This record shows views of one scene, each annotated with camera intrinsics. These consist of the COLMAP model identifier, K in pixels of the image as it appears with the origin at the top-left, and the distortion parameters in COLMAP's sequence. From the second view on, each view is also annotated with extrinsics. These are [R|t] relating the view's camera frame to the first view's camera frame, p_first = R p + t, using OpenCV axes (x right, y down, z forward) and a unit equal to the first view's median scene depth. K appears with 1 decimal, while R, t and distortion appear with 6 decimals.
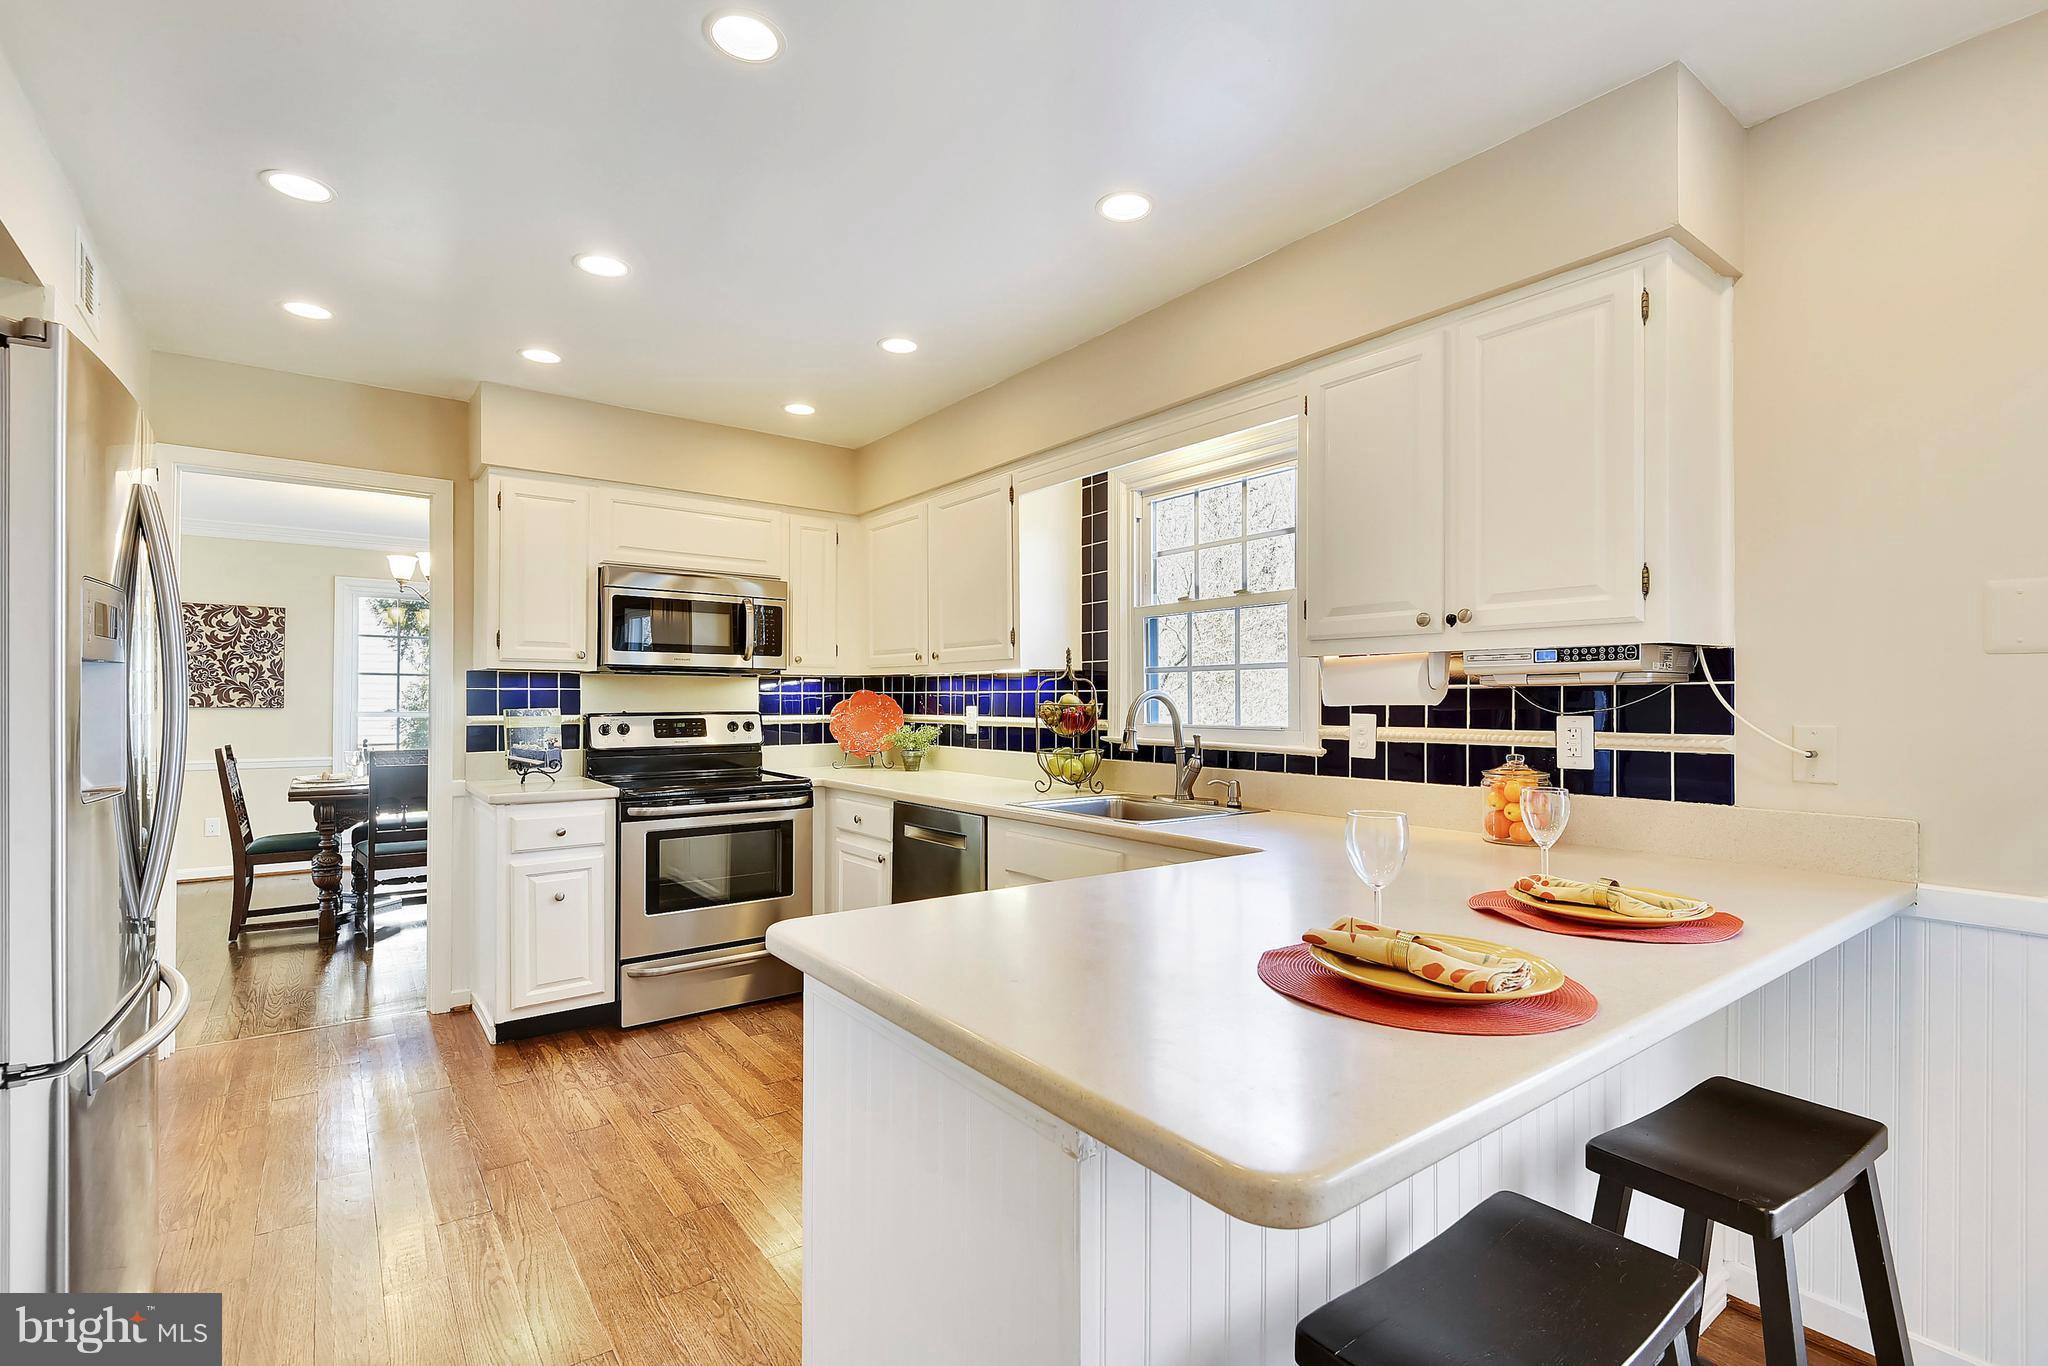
lens RADIAL K [[933.2, 0, 1019.6], [0, 933.2, 692.8], [0, 0, 1]] dist [0.005585, -0.001155]
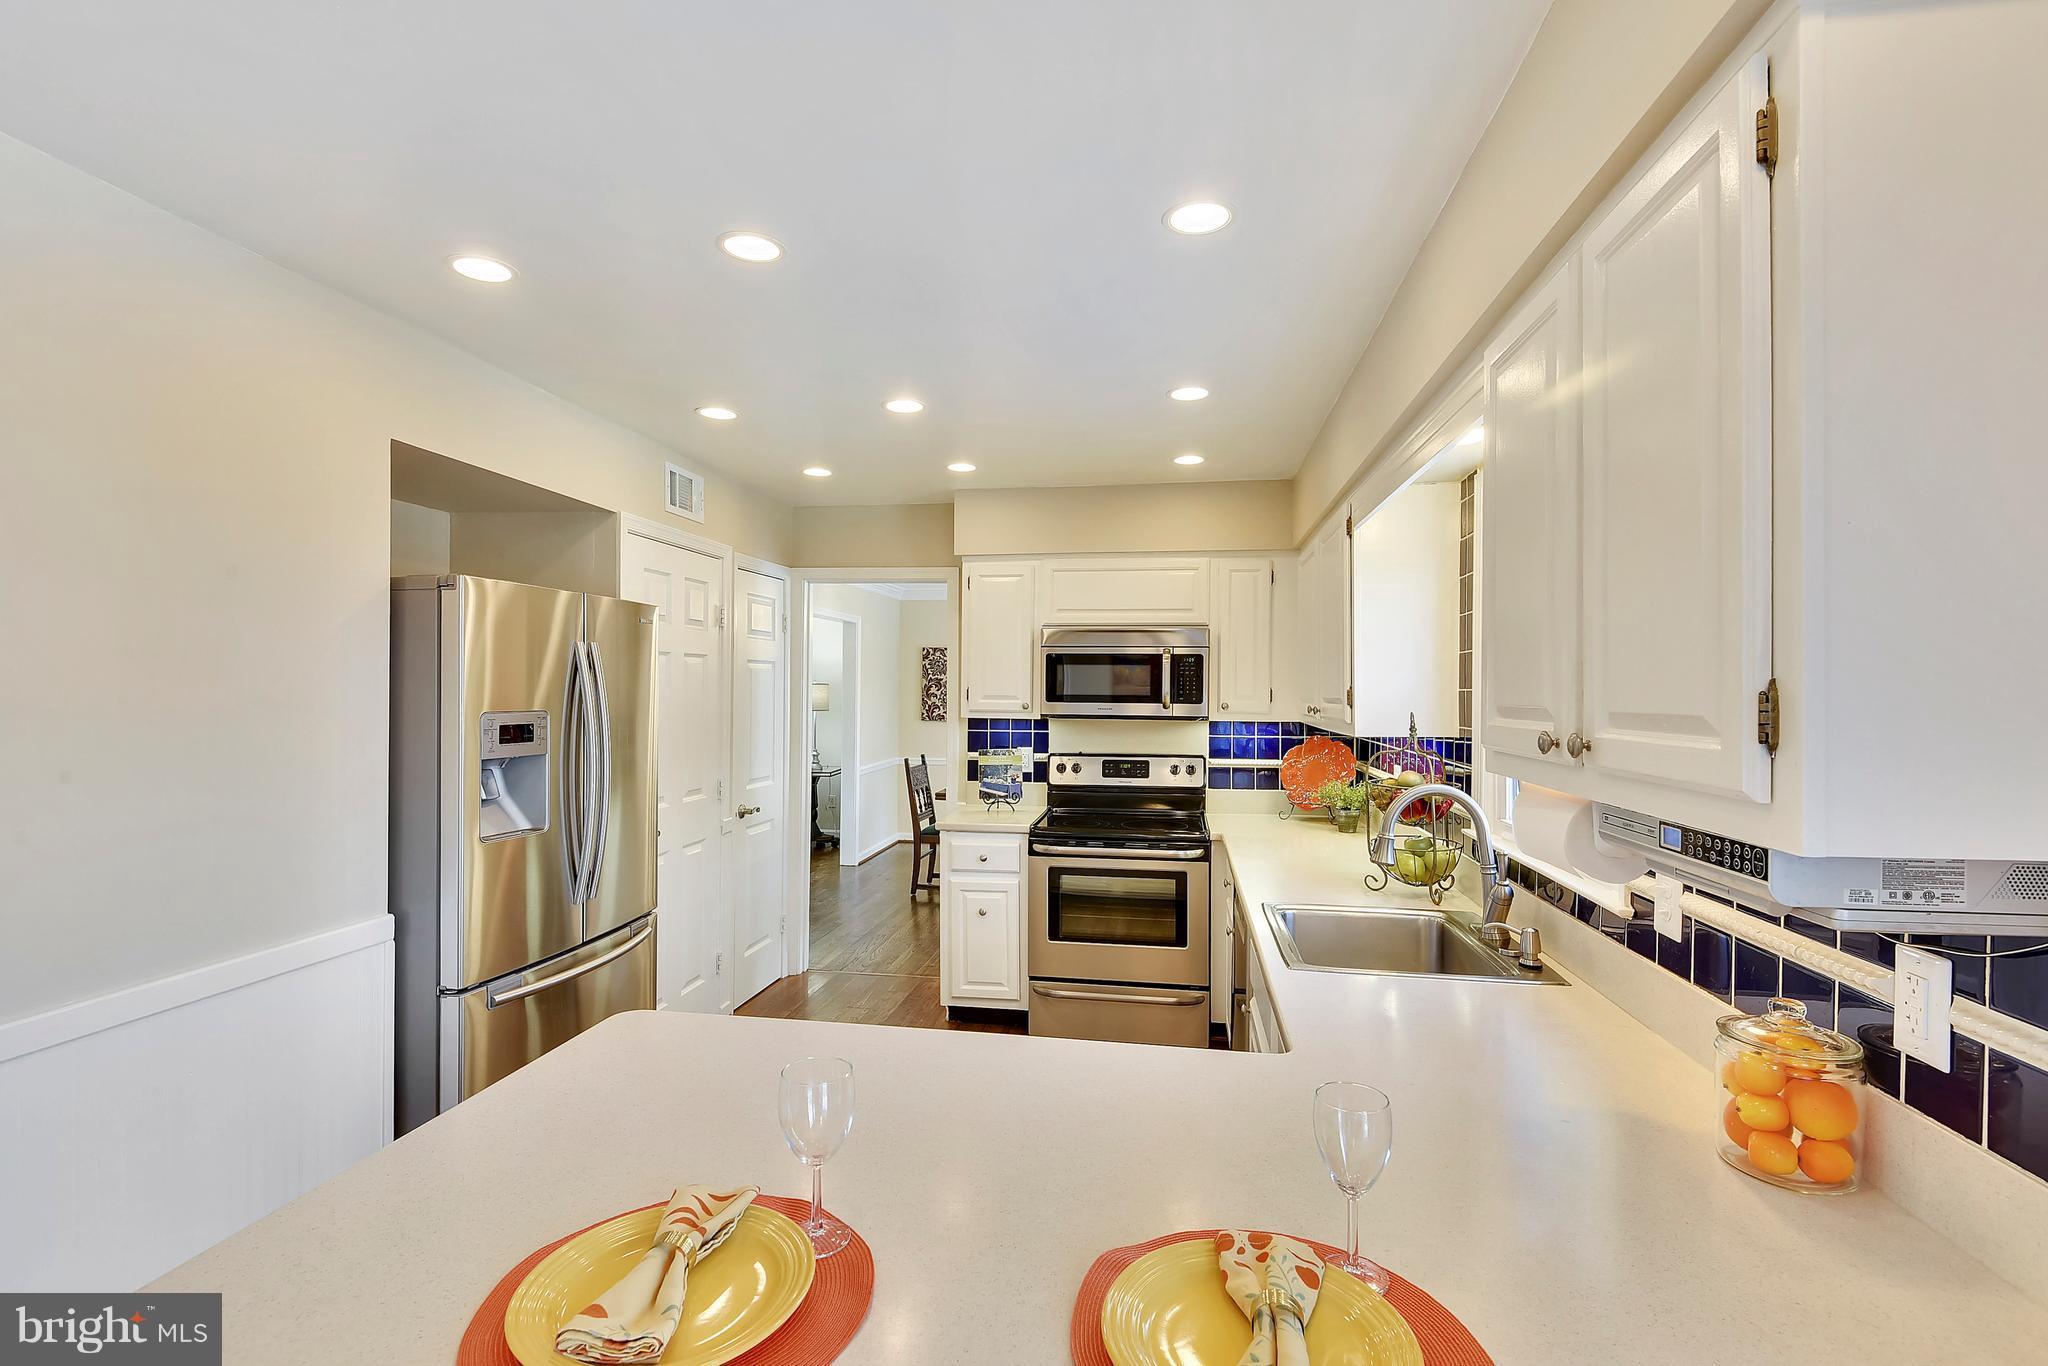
lens RADIAL K [[933.2, 0, 1014.9], [0, 933.2, 683.9], [0, 0, 1]] dist [0.005585, -0.001155]
pose [[0.681457, -0.001020, -0.731858, 0.334069], [0.002742, 0.999996, 0.001159, -0.061484], [0.731853, -0.002797, 0.681456, 0.172814]]
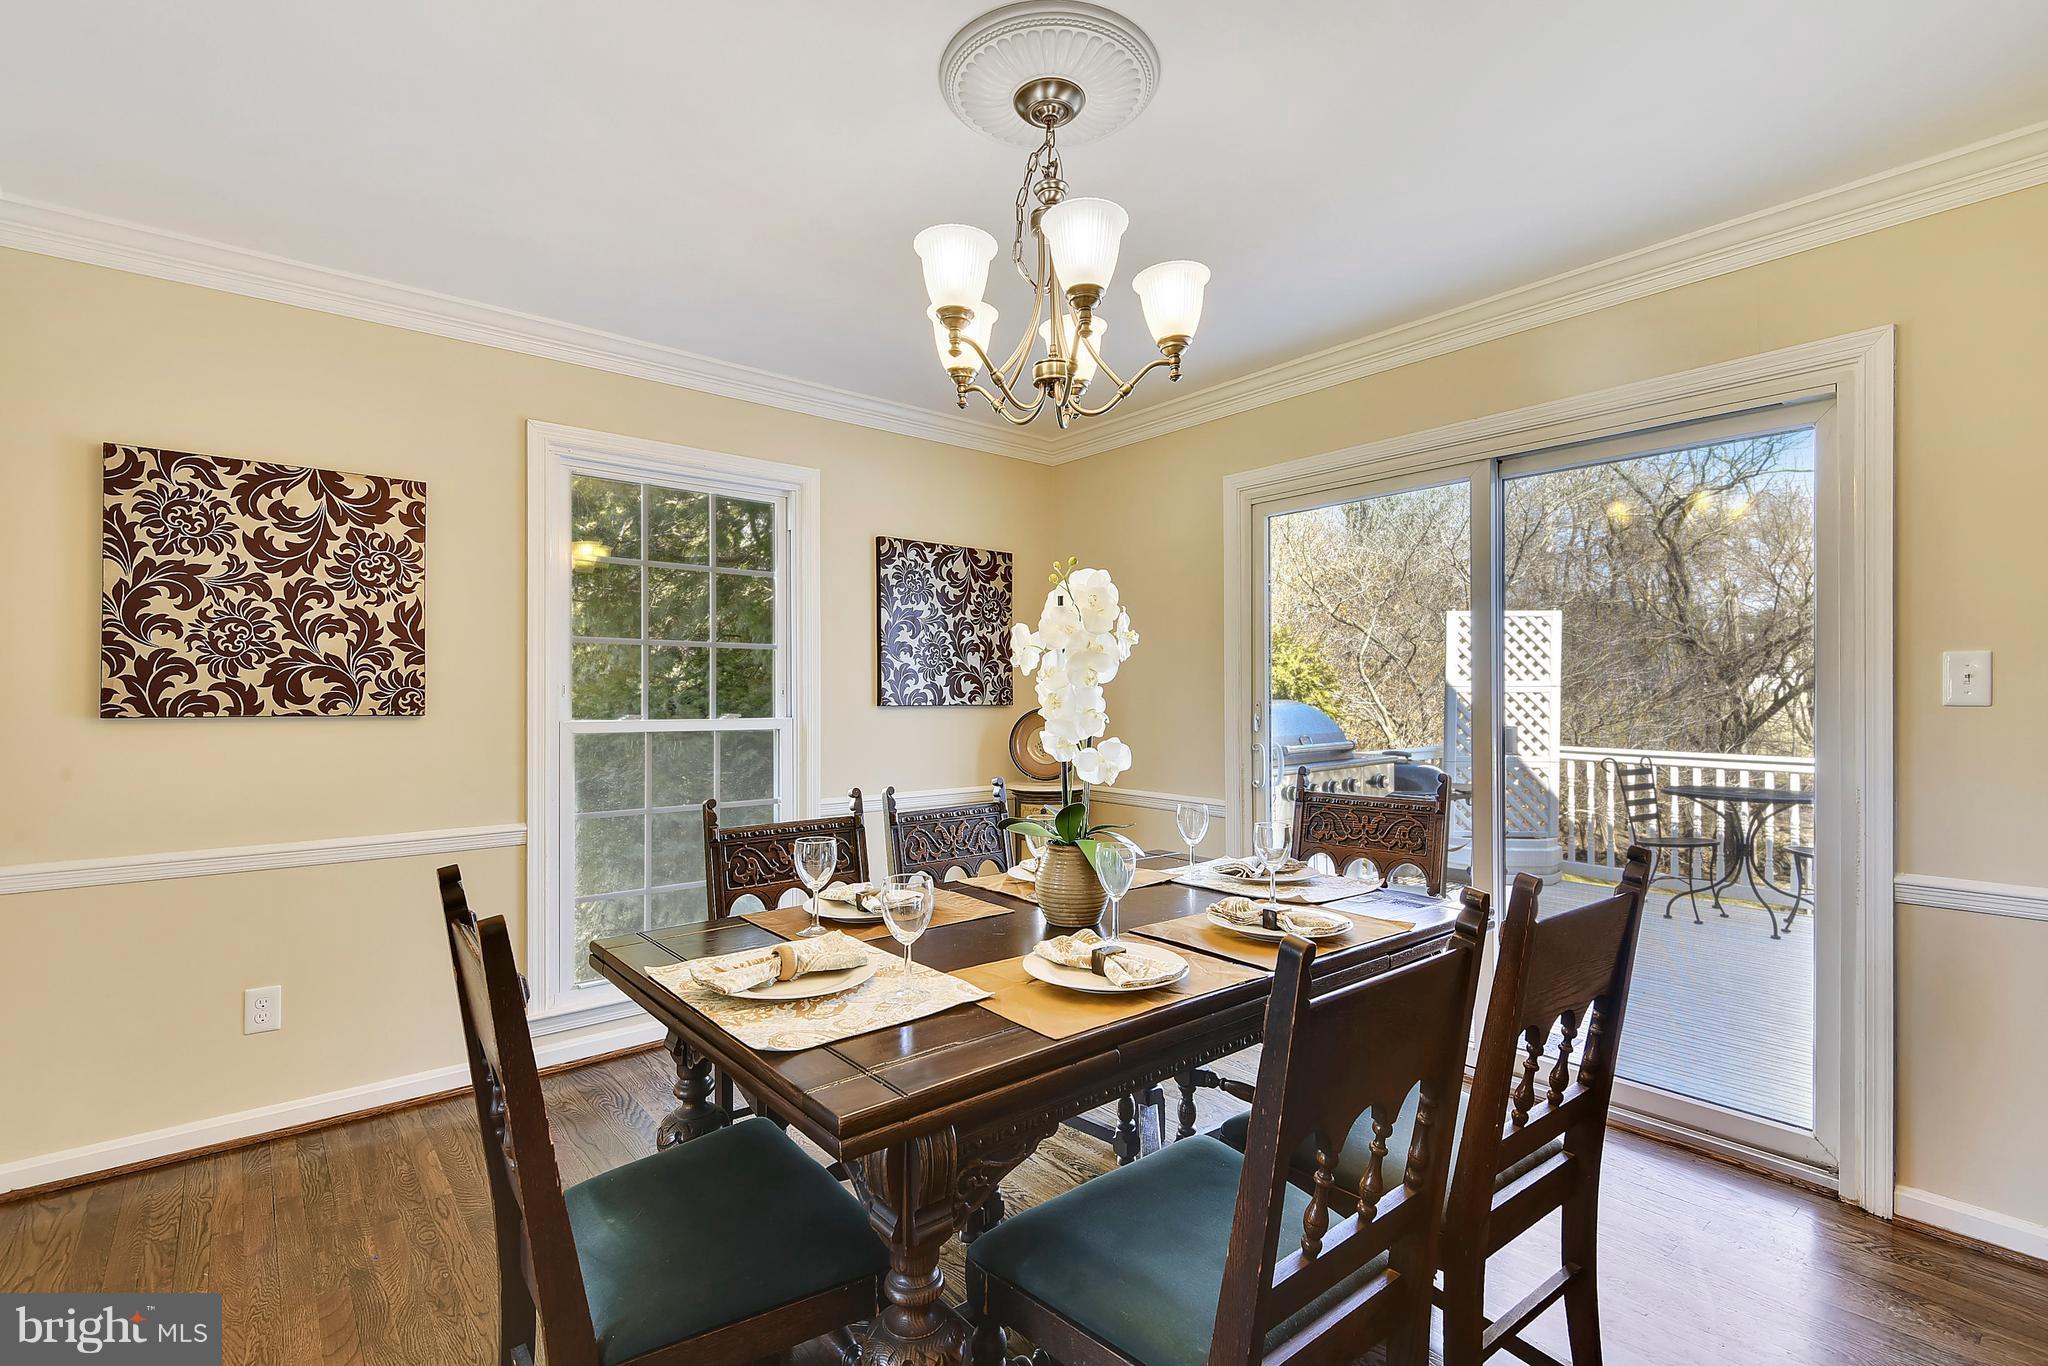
lens RADIAL K [[933.2, 0, 1026.2], [0, 933.2, 690.2], [0, 0, 1]] dist [0.005585, -0.001155]
pose [[0.998793, -0.003123, 0.049017, -0.831322], [0.002926, 0.999987, 0.004097, 0.005409], [-0.049029, -0.003949, 0.998790, 0.873502]]
